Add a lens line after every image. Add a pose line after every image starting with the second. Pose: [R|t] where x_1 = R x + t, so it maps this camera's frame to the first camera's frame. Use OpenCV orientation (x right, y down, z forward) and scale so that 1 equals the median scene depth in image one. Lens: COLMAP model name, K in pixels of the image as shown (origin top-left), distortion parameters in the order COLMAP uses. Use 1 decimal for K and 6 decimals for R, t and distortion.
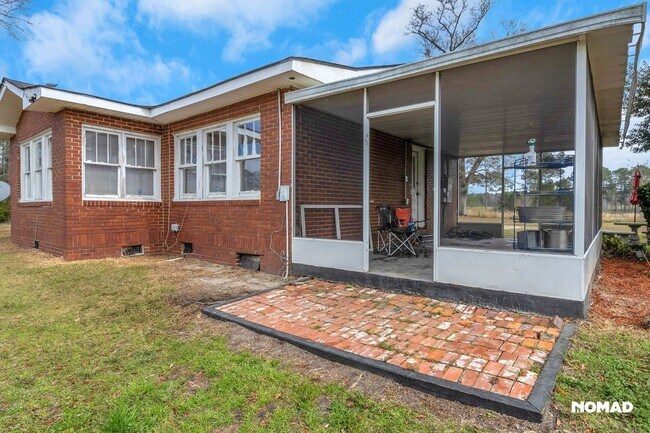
lens RADIAL K [[358.5, 0, 327.4], [0, 358.5, 214.9], [0, 0, 1]] dist [0.004941, 0.001171]
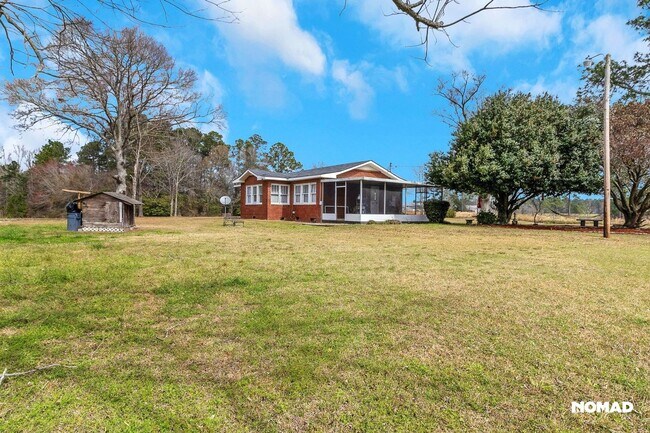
lens RADIAL K [[358.5, 0, 327.4], [0, 358.5, 214.9], [0, 0, 1]] dist [0.004941, 0.001171]
pose [[0.968113, 0.010942, -0.250274, 0.794905], [-0.012540, 0.999910, -0.004791, 0.077619], [0.250199, 0.007777, 0.968163, -2.394783]]
